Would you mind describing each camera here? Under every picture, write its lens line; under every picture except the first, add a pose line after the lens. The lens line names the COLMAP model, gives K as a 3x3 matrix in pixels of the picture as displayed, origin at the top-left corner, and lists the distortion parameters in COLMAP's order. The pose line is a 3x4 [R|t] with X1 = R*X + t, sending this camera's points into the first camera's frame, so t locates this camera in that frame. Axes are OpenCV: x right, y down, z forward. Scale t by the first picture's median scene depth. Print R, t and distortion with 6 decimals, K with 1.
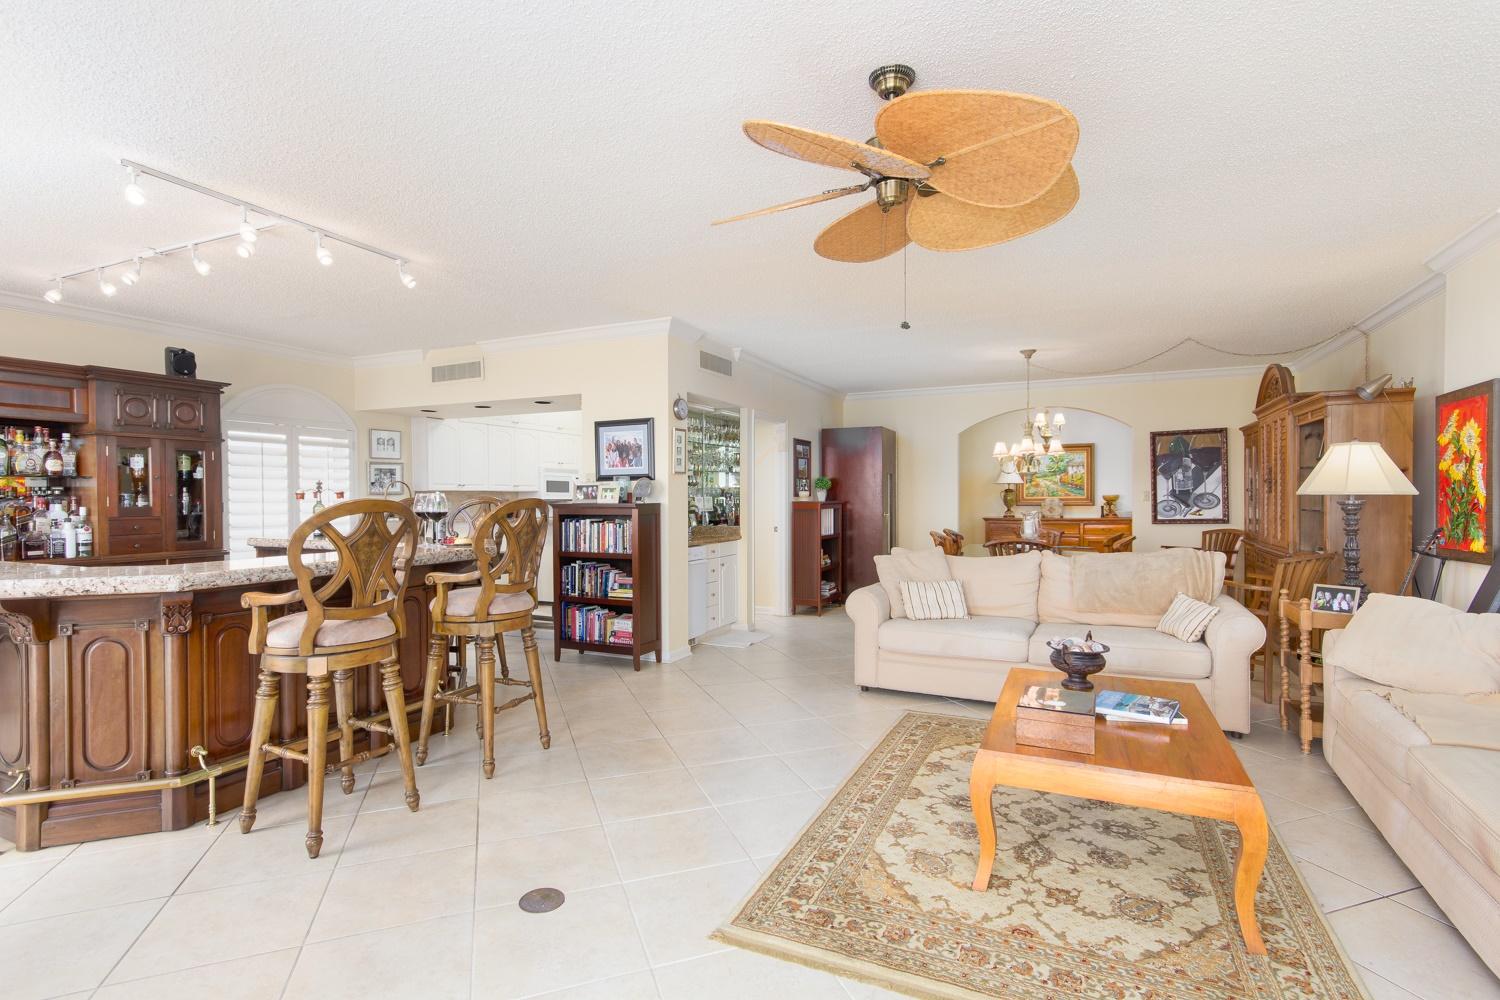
lens RADIAL K [[736.8, 0, 752.4], [0, 736.8, 498.5], [0, 0, 1]] dist [0.011252, 0.004960]
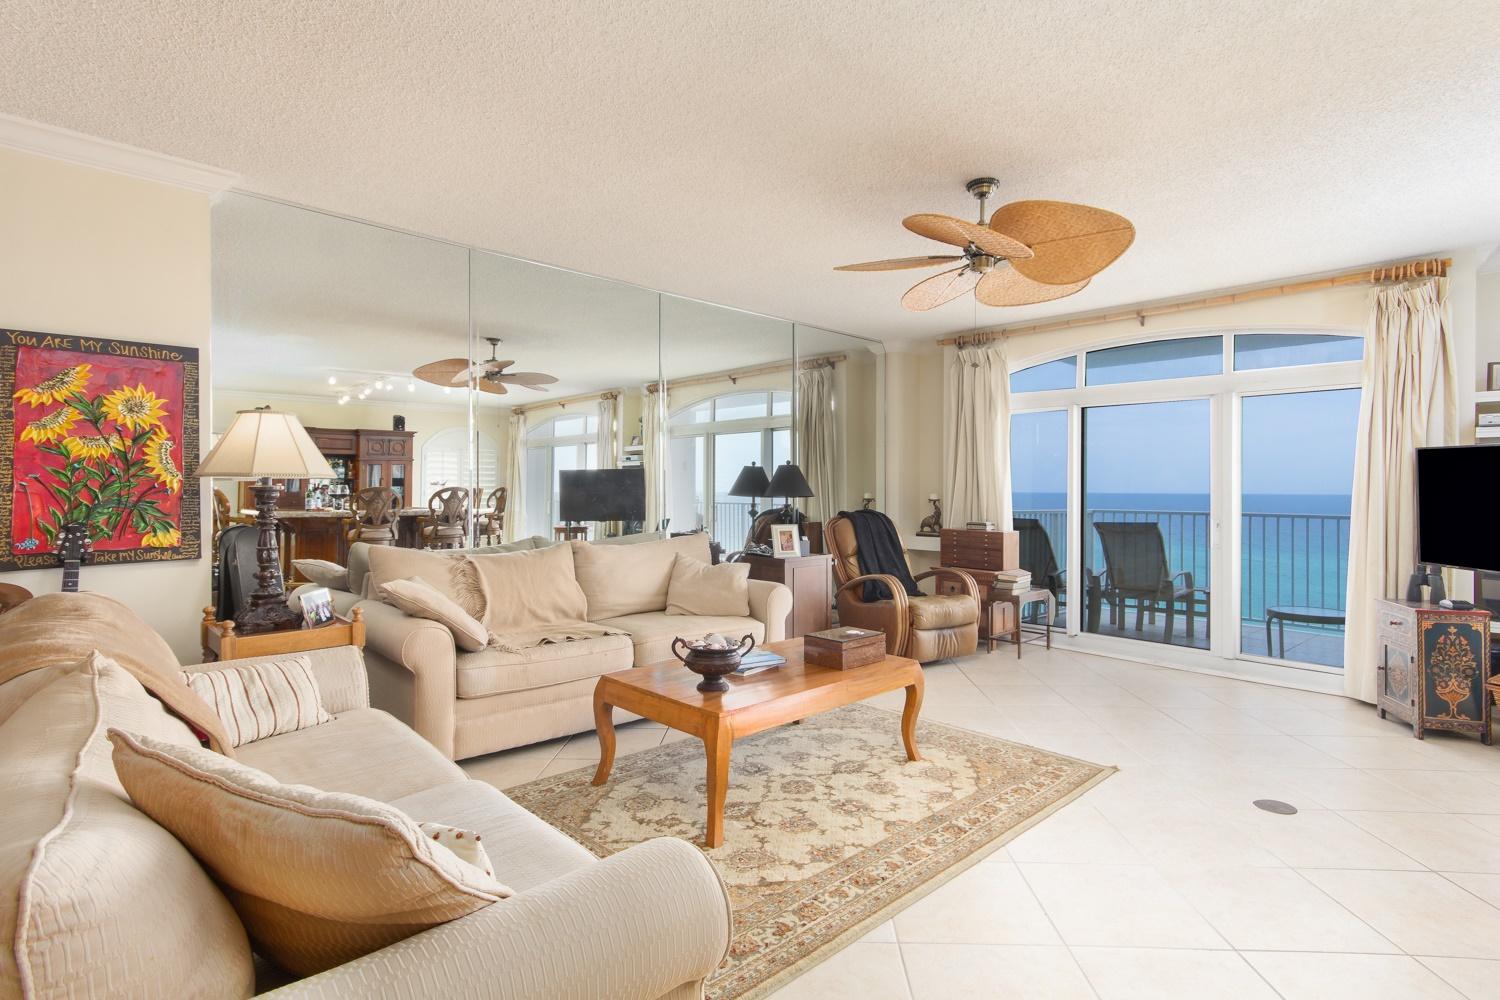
lens RADIAL K [[736.8, 0, 780.9], [0, 736.8, 492.5], [0, 0, 1]] dist [0.011252, 0.004960]
pose [[-0.935656, -0.004657, 0.352883, 0.043871], [-0.000244, 0.999921, 0.012551, -0.000401], [-0.352913, 0.011657, -0.935583, 1.994444]]
